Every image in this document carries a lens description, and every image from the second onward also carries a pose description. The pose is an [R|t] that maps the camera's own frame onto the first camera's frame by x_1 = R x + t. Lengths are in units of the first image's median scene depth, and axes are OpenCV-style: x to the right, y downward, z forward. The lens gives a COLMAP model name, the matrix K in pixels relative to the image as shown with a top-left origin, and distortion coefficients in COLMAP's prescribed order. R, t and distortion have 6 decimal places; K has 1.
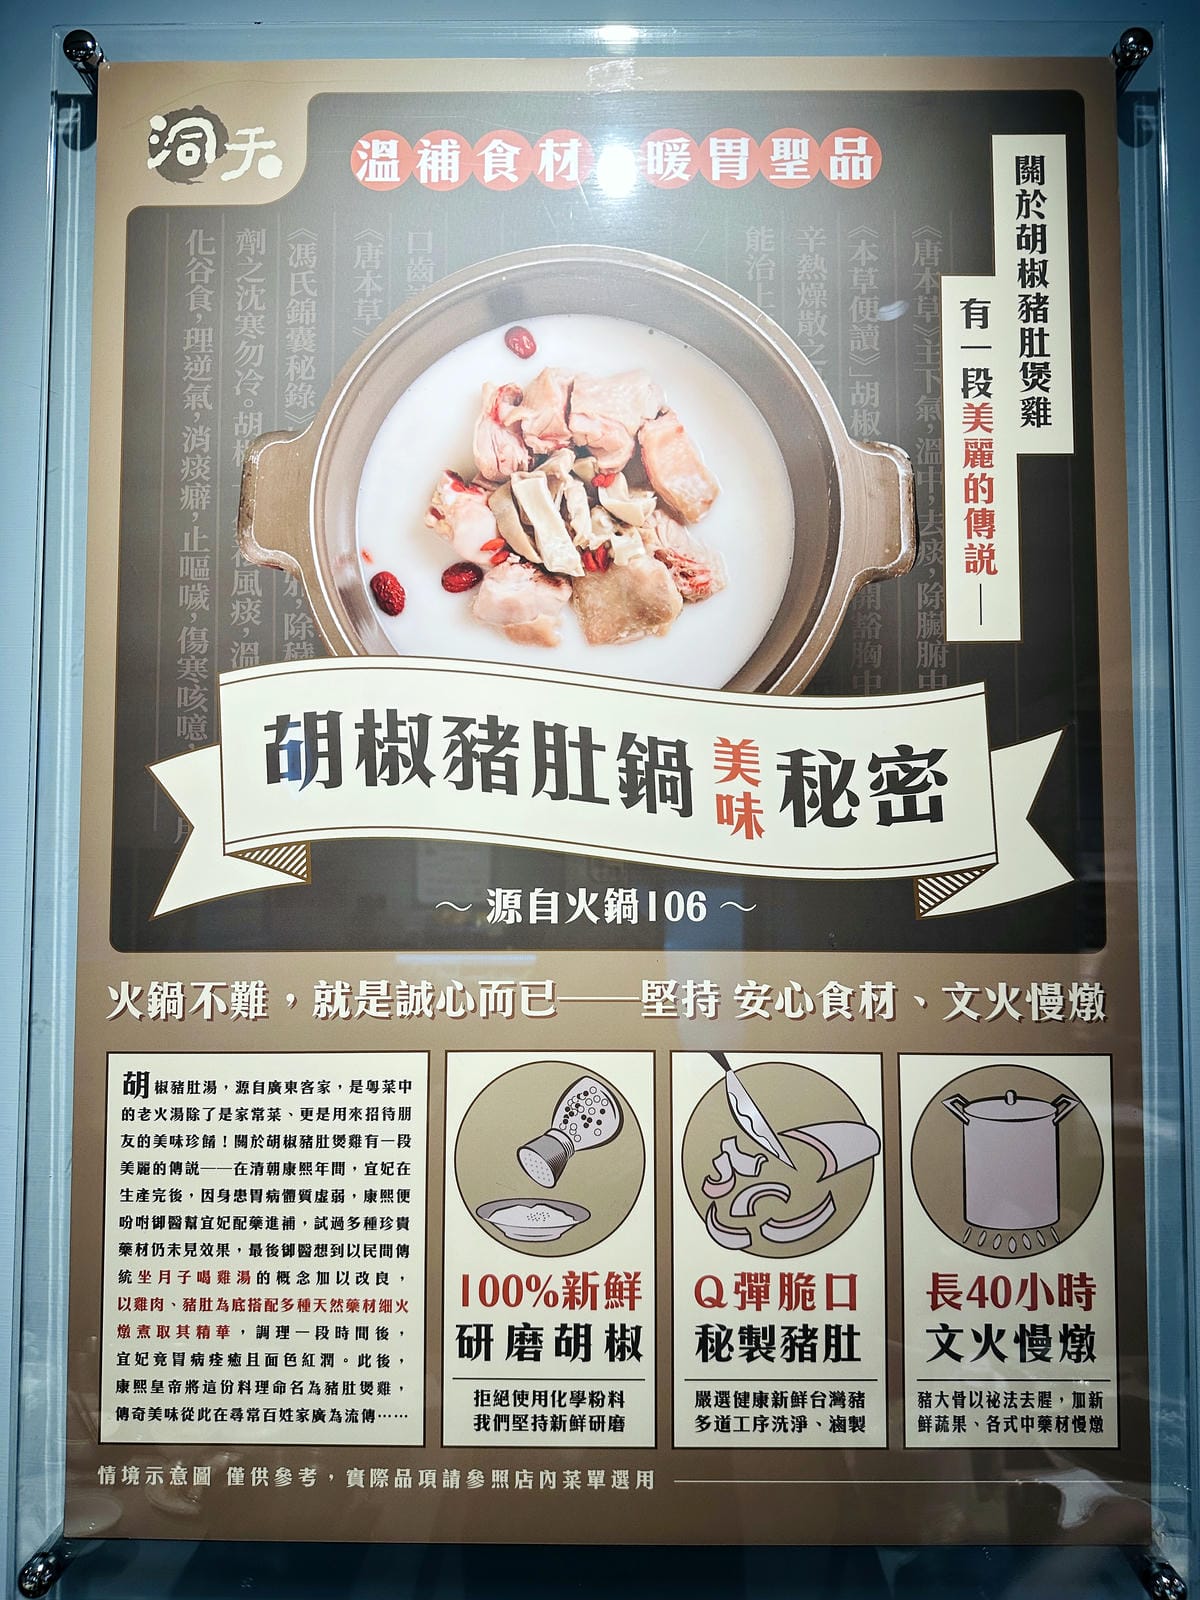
lens RADIAL K [[1152.0, 0, 600.3], [0, 1152.0, 800.7], [0, 0, 1]] dist [0.014039, 0.002907]
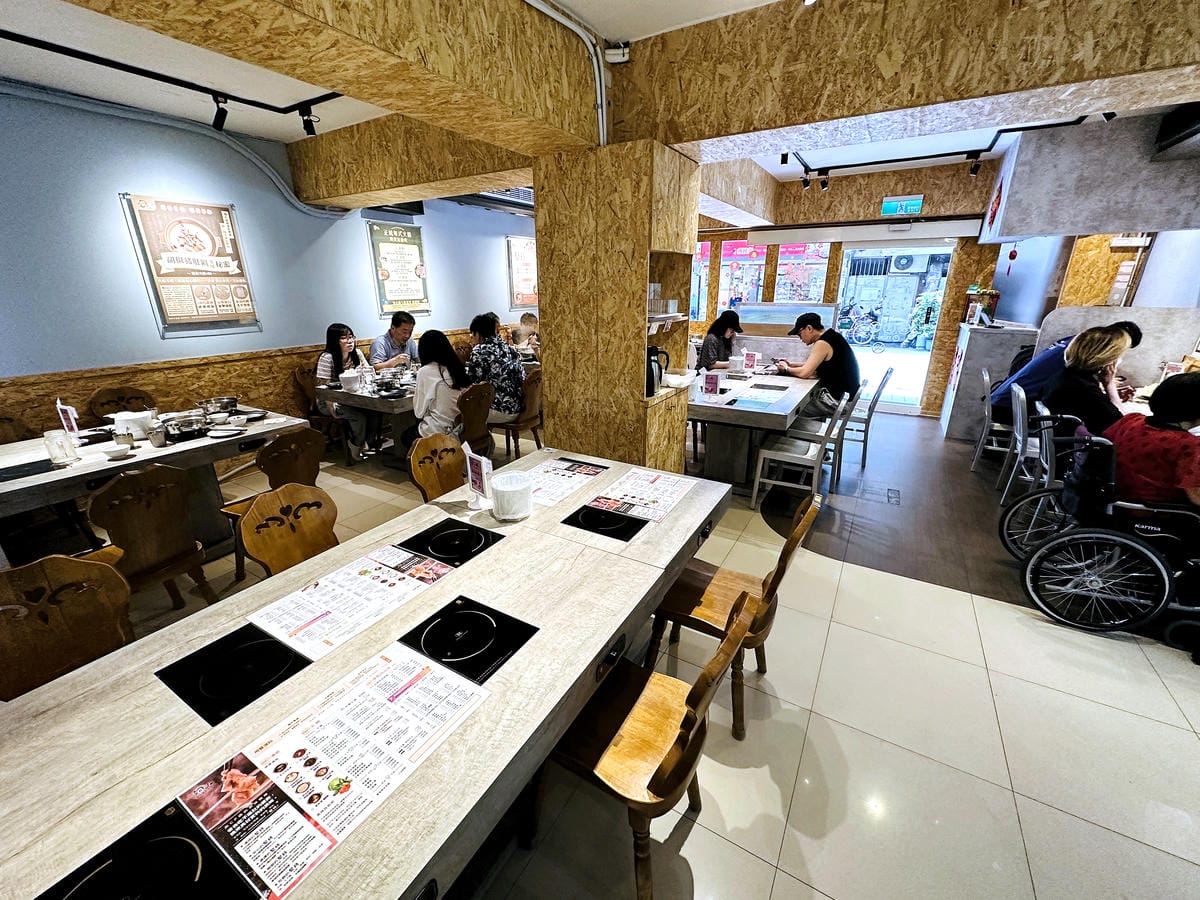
lens RADIAL K [[482.7, 0, 598.9], [0, 482.7, 448.7], [0, 0, 1]] dist [-0.001479, -0.000079]
pose [[0.506654, -0.284186, 0.813965, -2.788656], [-0.041522, 0.934973, 0.352280, -0.168983], [-0.861149, -0.212282, 0.461908, -5.956303]]
